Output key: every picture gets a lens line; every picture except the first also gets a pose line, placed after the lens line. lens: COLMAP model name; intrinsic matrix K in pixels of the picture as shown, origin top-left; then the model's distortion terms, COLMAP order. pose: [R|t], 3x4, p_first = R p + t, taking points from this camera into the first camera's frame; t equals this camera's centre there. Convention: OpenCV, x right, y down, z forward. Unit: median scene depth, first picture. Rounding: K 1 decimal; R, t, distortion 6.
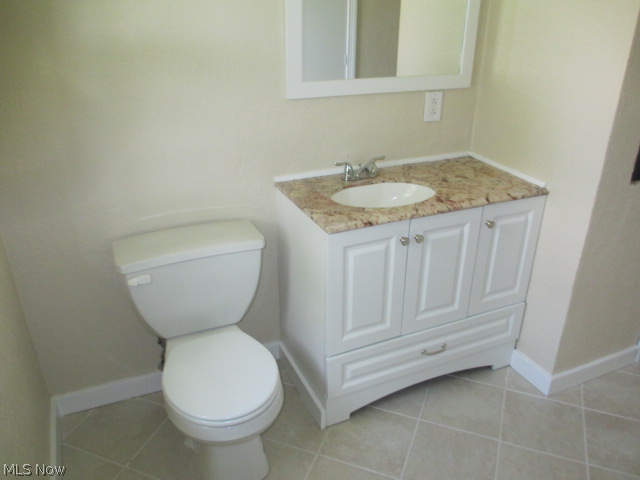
lens RADIAL K [[534.3, 0, 320.0], [0, 534.3, 240.0], [0, 0, 1]] dist [-0.010253, -0.003786]
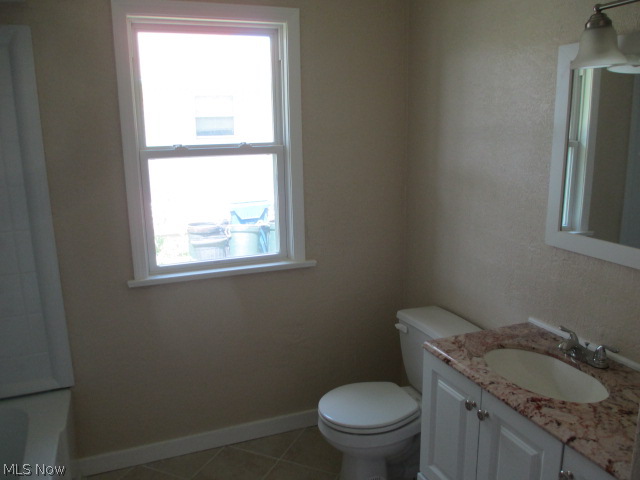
lens RADIAL K [[534.3, 0, 320.0], [0, 534.3, 240.0], [0, 0, 1]] dist [-0.010253, -0.003786]
pose [[-0.056607, 0.195616, -0.979045, 0.943793], [-0.415178, 0.887197, 0.201270, -0.302800], [0.907977, 0.417871, 0.030994, 0.603085]]
